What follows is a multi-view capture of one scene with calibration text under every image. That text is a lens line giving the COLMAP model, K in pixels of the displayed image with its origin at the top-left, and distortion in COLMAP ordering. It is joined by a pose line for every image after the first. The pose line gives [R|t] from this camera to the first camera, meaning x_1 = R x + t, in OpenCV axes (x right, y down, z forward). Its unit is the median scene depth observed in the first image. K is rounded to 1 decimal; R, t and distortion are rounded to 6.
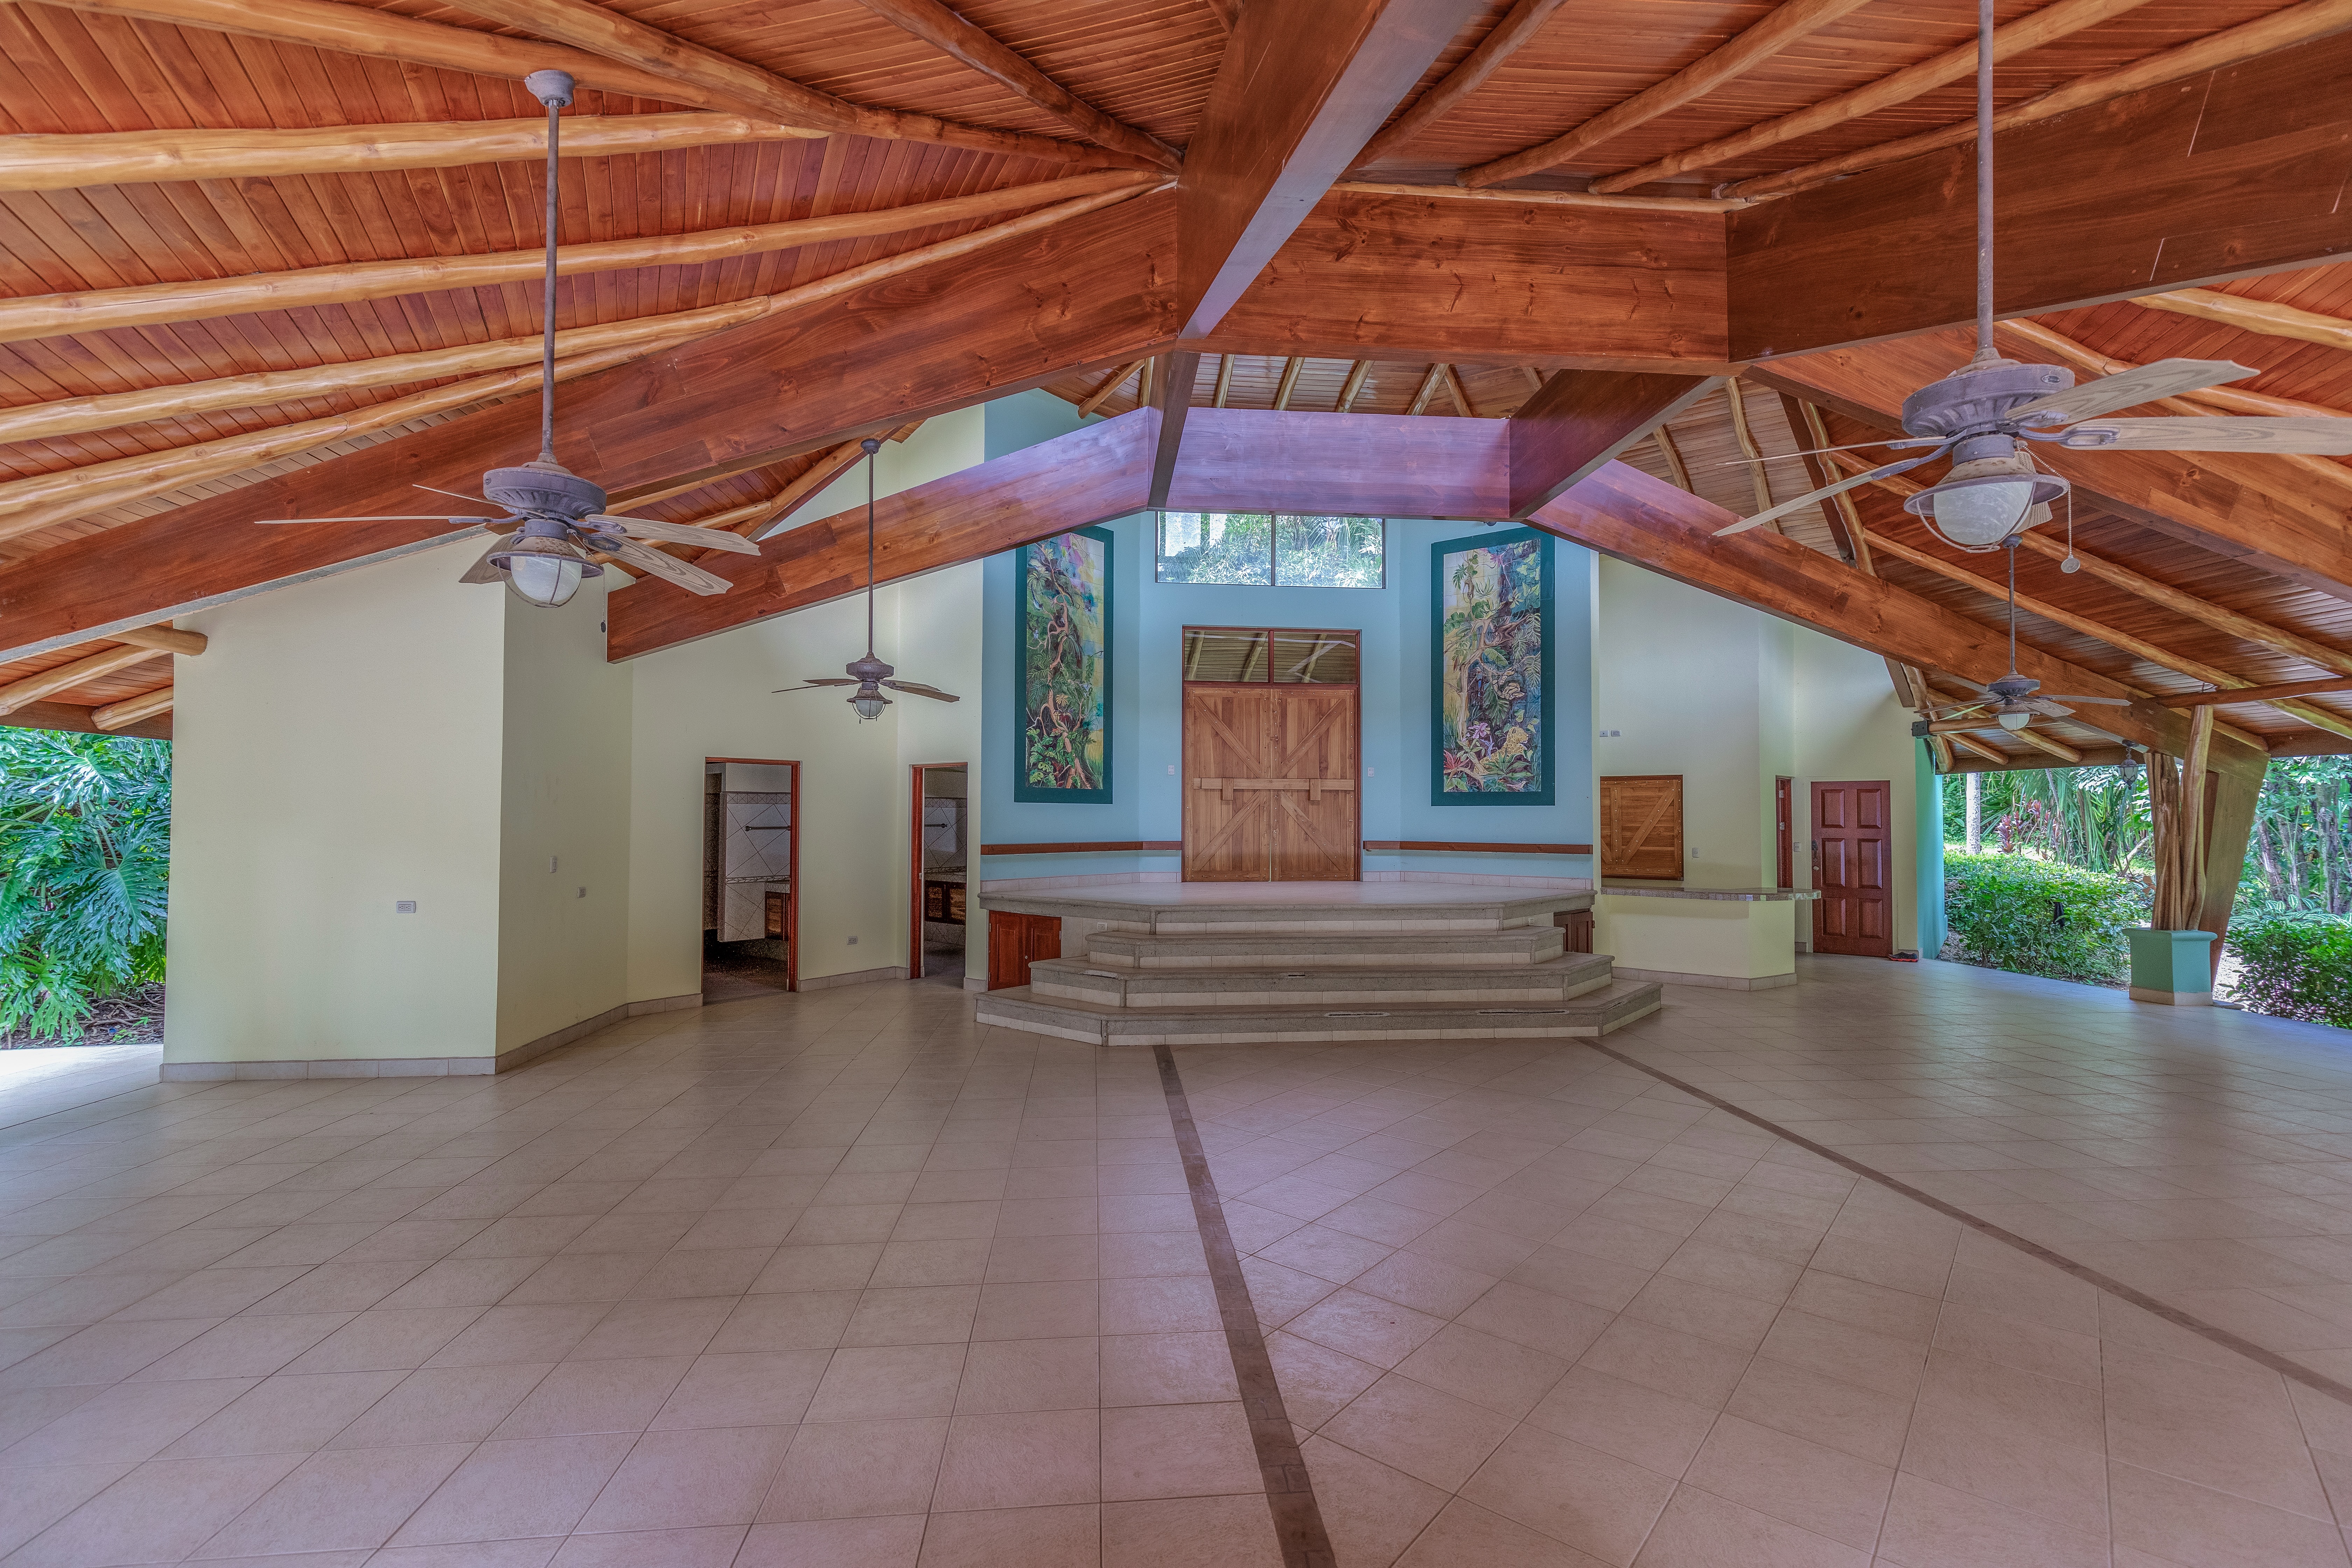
lens RADIAL K [[1053.8, 0, 1193.4], [0, 1053.8, 786.2], [0, 0, 1]] dist [0.014247, -0.003648]
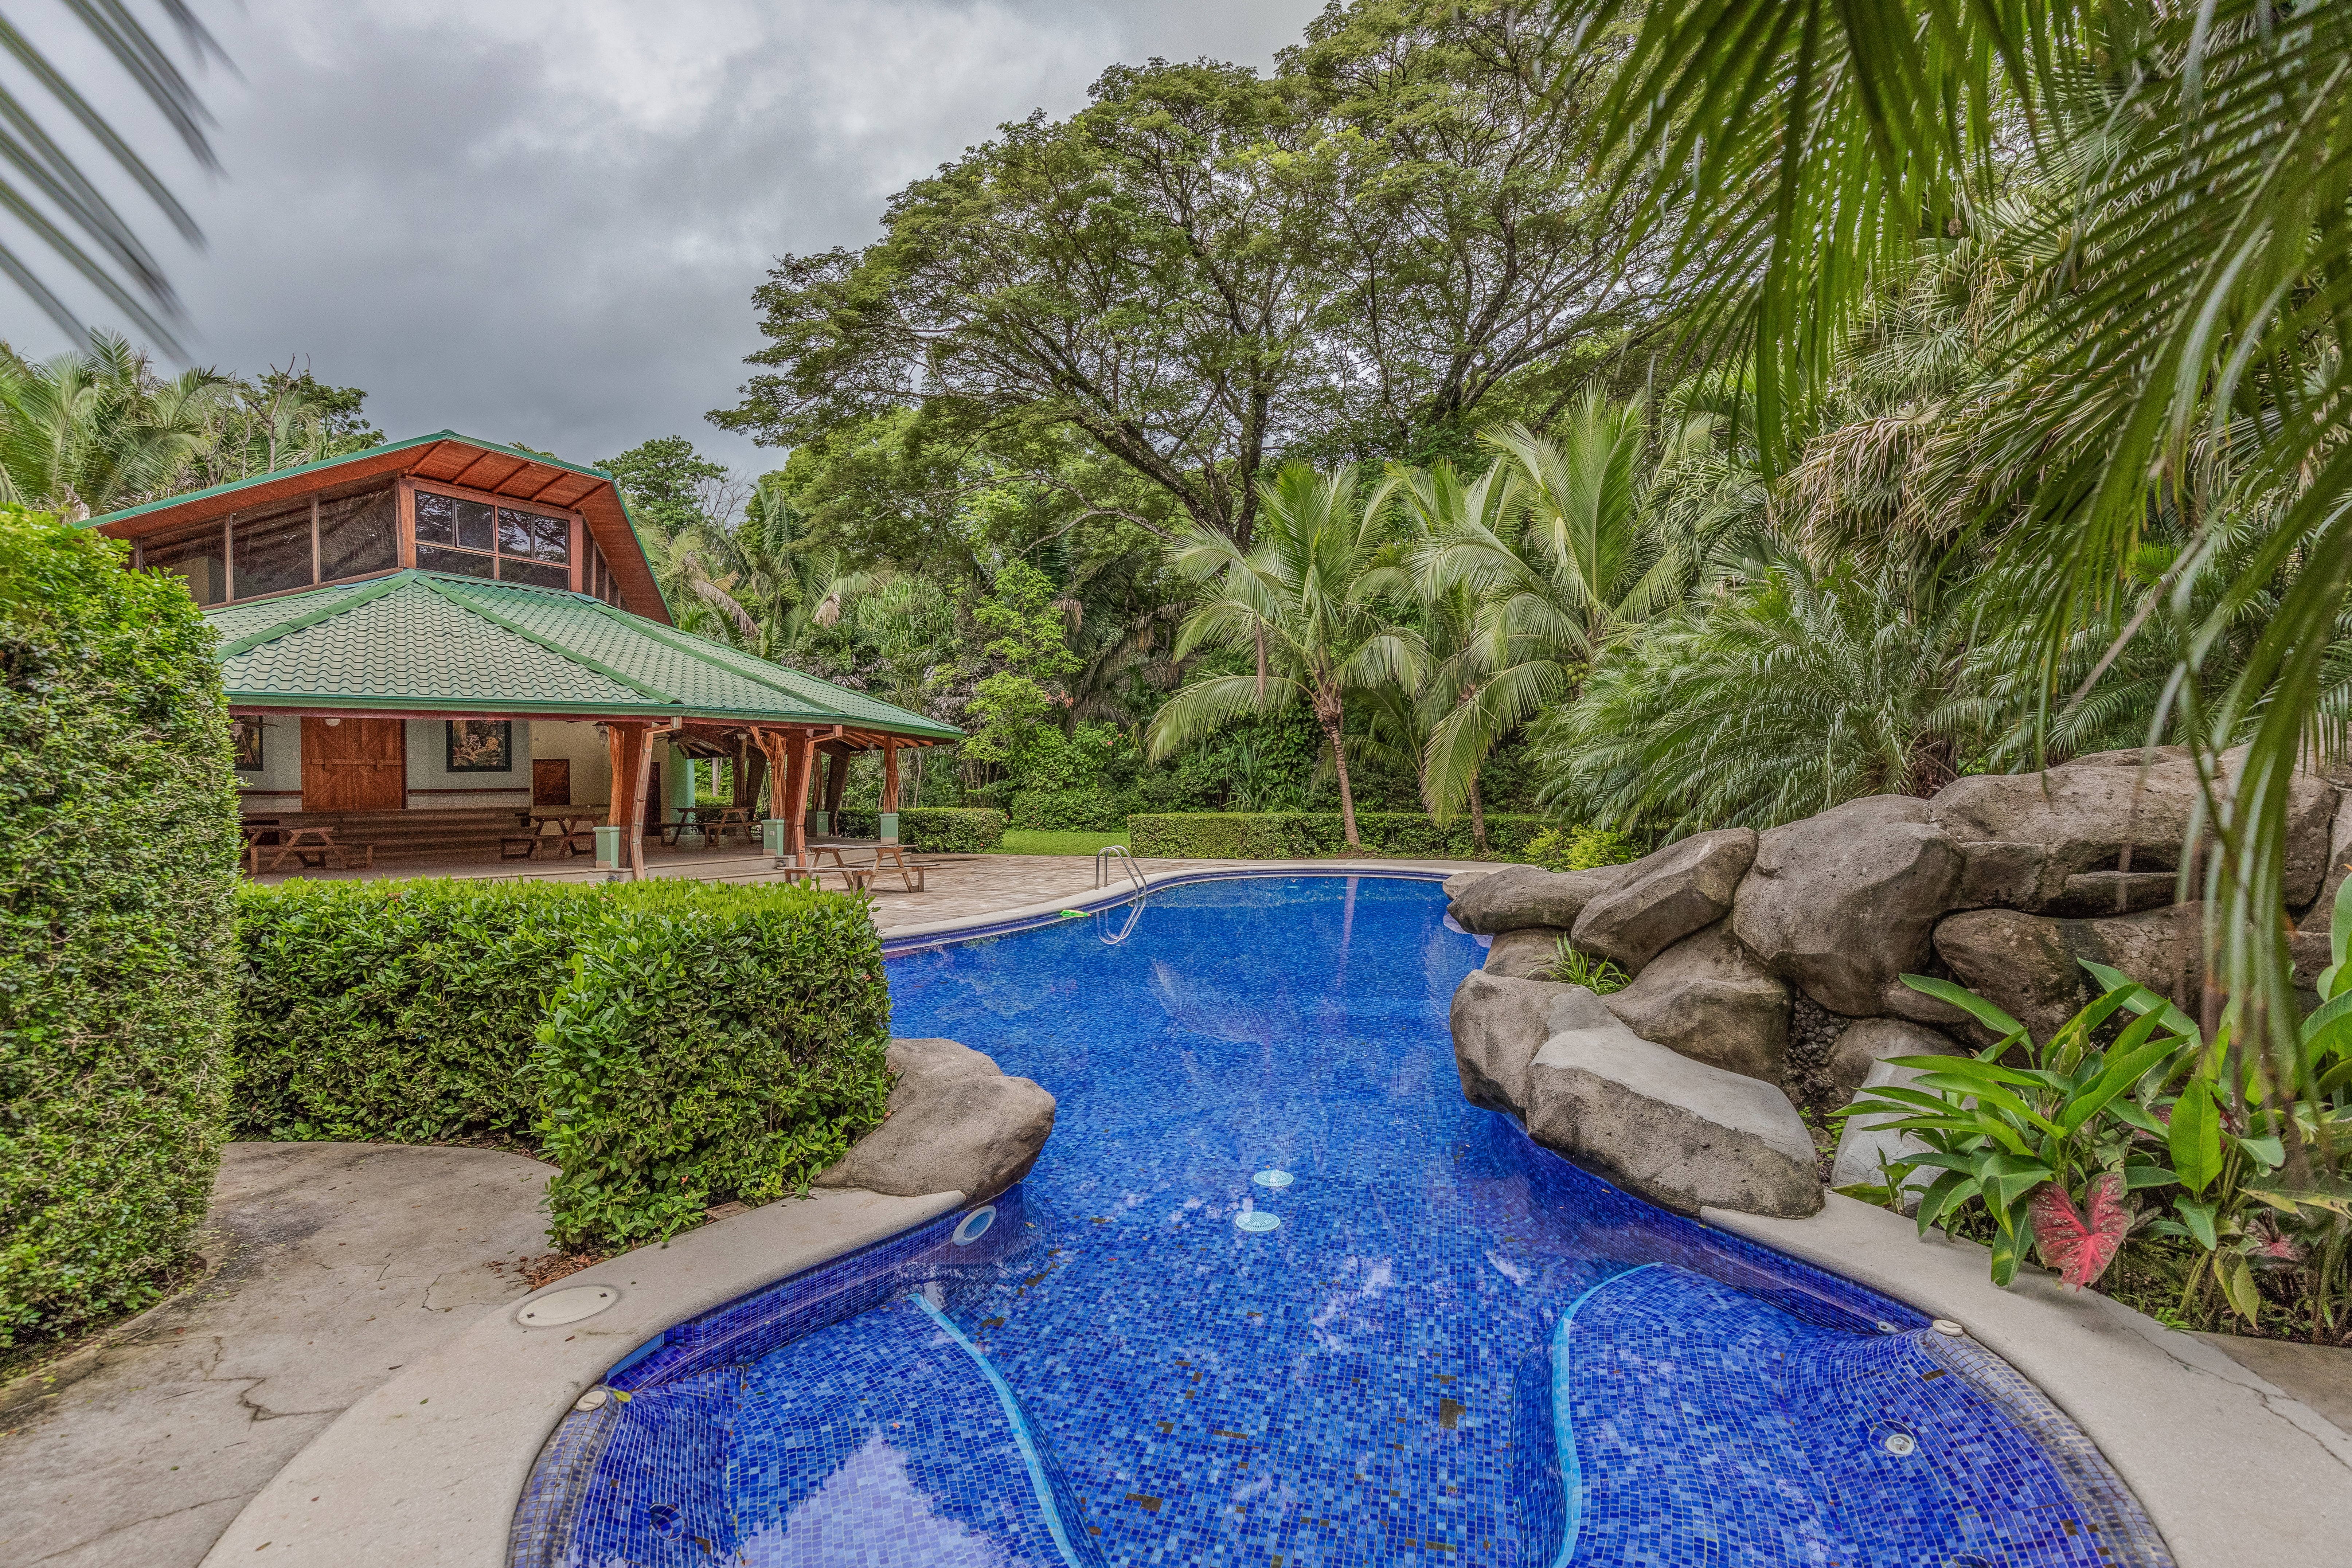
lens RADIAL K [[1090.4, 0, 1176.0], [0, 1090.4, 784.0], [0, 0, 1]] dist [0.008906, -0.000803]
pose [[0.604556, -0.010800, 0.796489, -0.710153], [-0.002116, 0.999883, 0.015164, 0.006651], [-0.796560, -0.010853, 0.604462, -1.668068]]
